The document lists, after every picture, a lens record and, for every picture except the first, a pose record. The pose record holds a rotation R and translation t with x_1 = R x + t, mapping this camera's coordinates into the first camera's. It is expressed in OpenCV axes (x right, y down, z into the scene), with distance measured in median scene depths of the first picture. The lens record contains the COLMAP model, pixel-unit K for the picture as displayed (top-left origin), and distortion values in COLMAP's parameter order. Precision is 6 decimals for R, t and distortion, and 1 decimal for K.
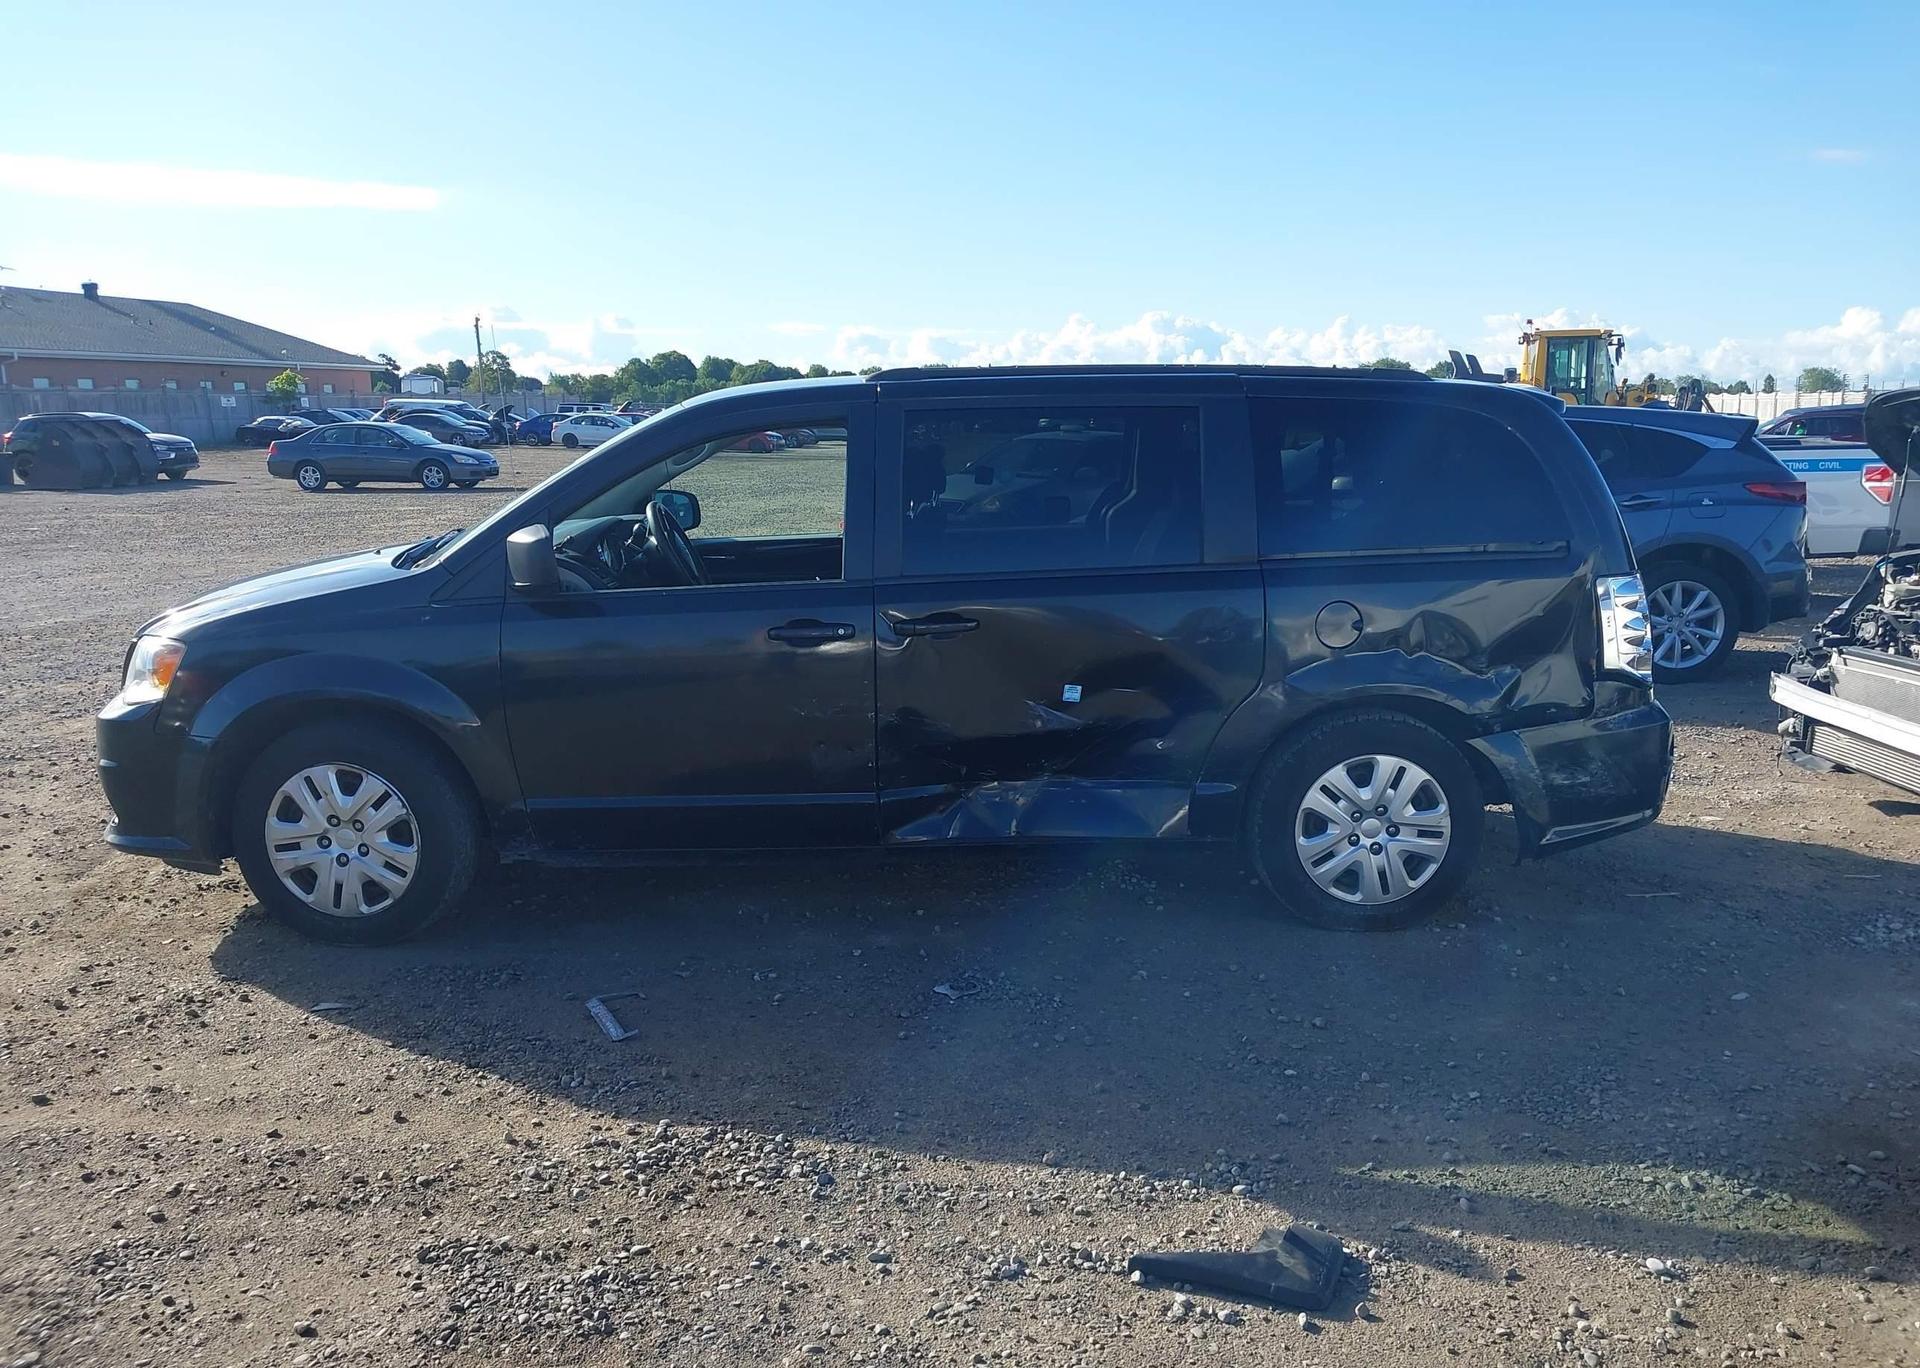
lens RADIAL K [[1614.0, 0, 976.6], [0, 1614.0, 684.7], [0, 0, 1]] dist [0.010831, -0.008056]
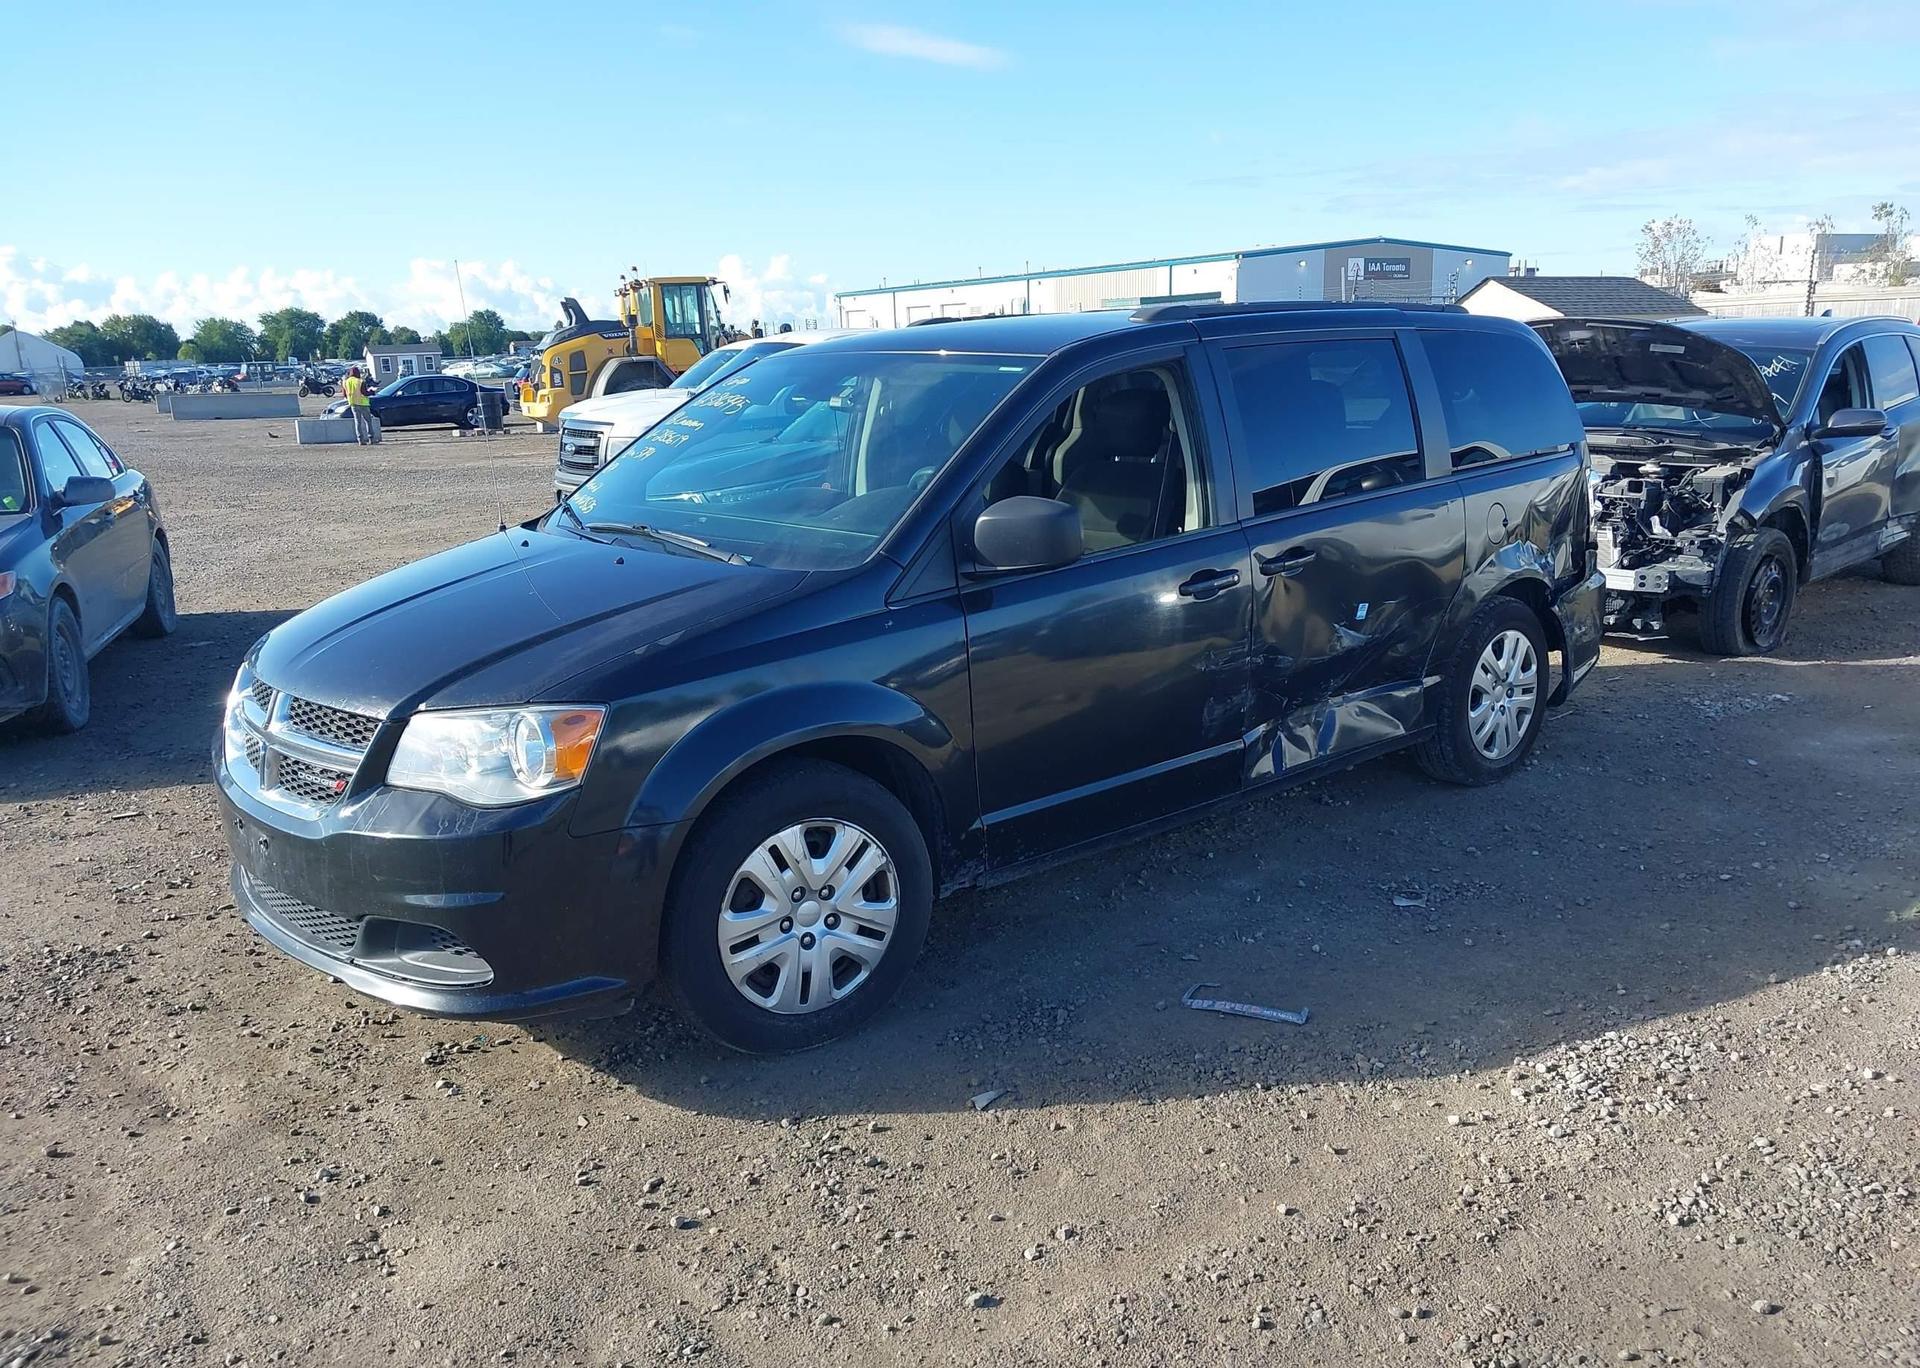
lens RADIAL K [[1594.9, 0, 1005.9], [0, 1594.9, 685.6], [0, 0, 1]] dist [0.099876, -0.198751]
pose [[0.748408, -0.158447, 0.644034, -0.797697], [0.137688, 0.987007, 0.082825, -0.065904], [-0.648789, 0.026689, 0.760500, 0.336021]]
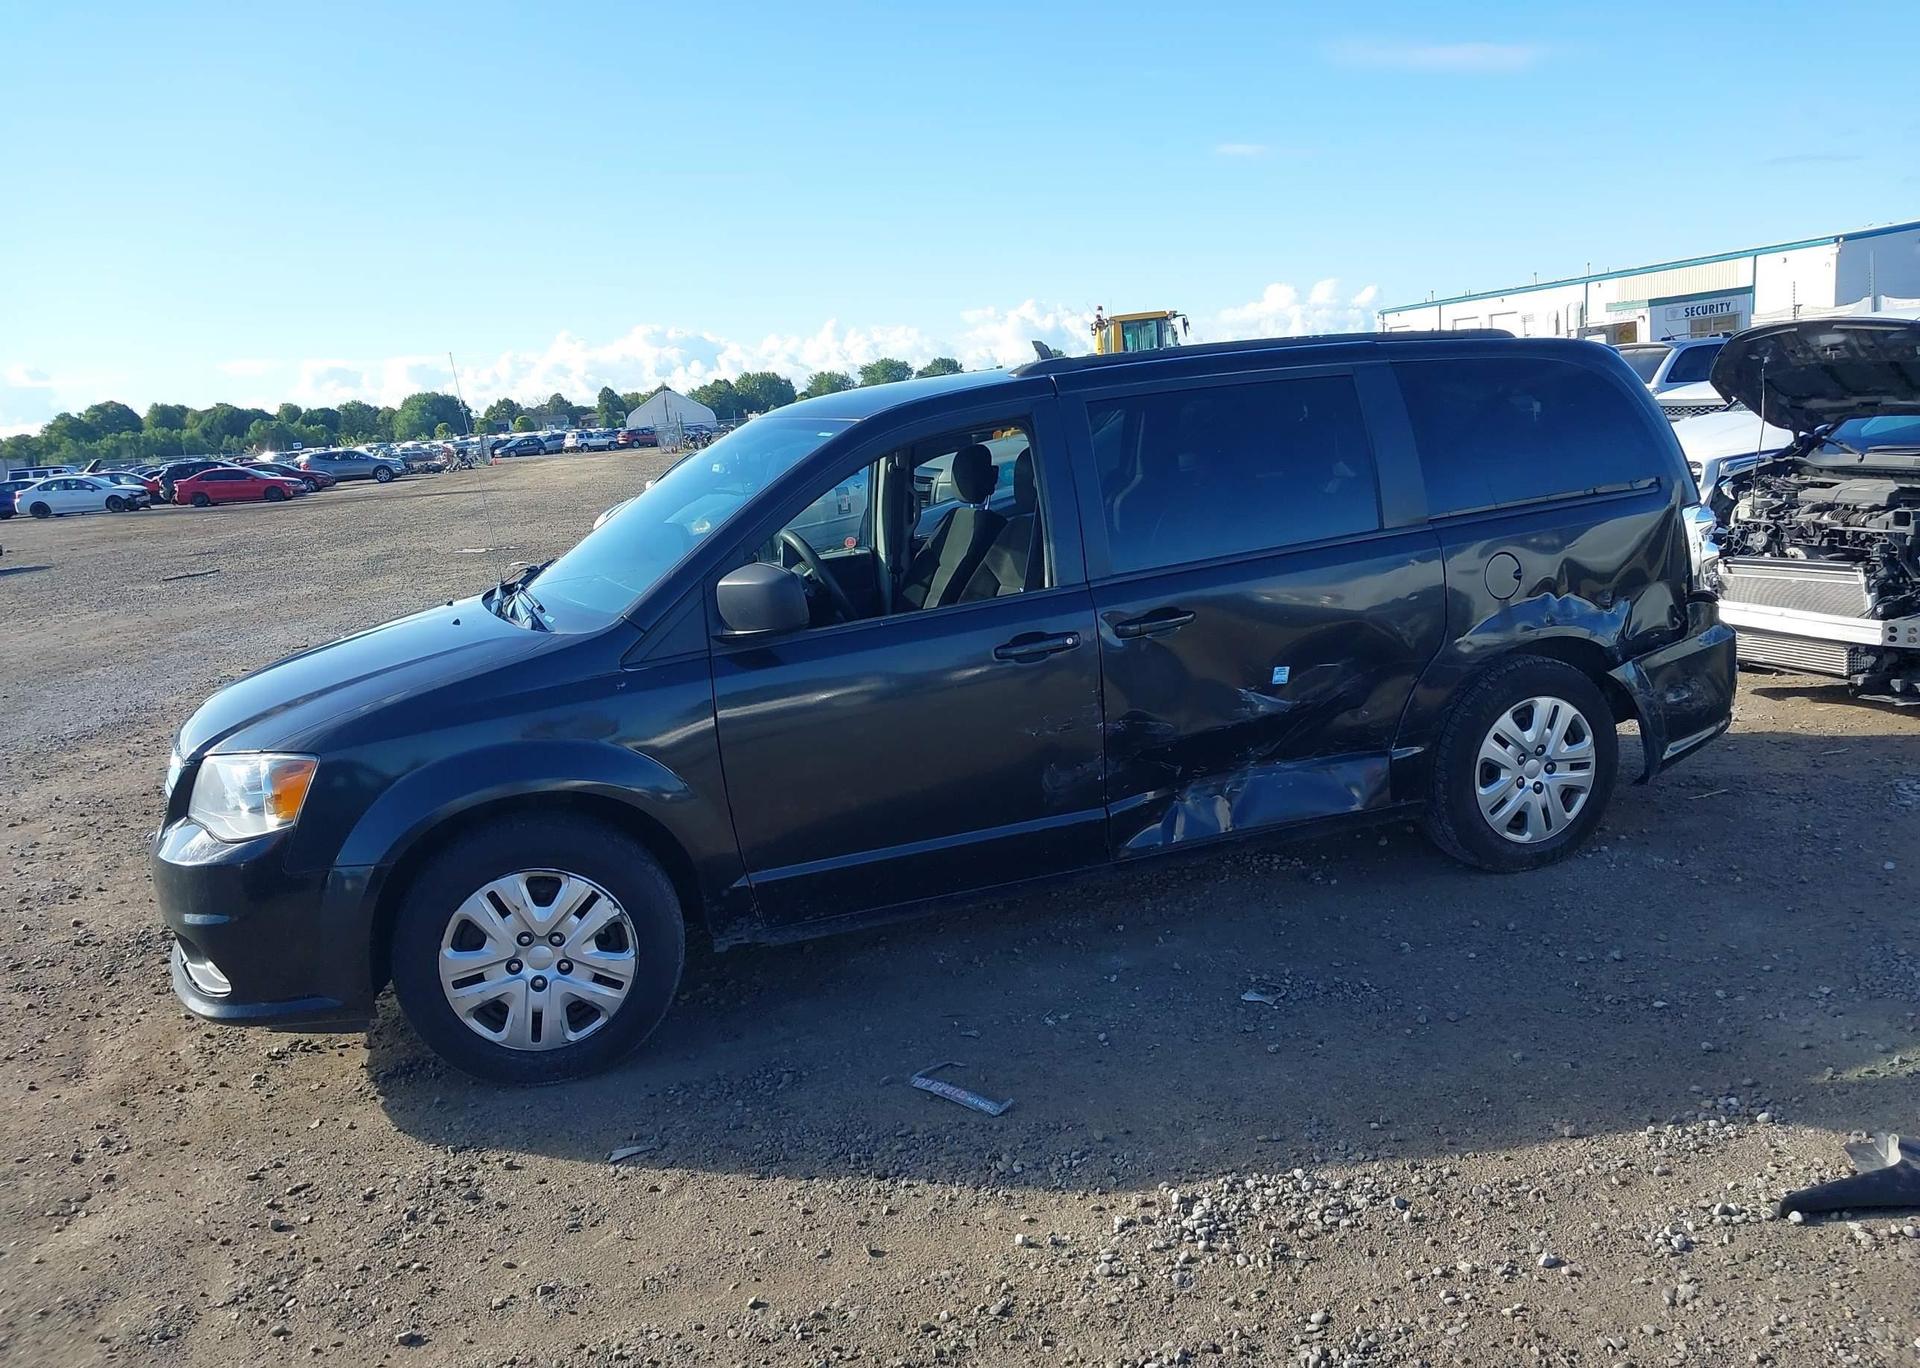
lens RADIAL K [[1614.0, 0, 976.6], [0, 1614.0, 684.7], [0, 0, 1]] dist [0.010831, -0.008056]
pose [[0.941264, -0.130169, 0.311572, -0.416423], [0.132173, 0.991117, 0.014775, -0.027796], [-0.310728, 0.027274, 0.950108, 0.124866]]
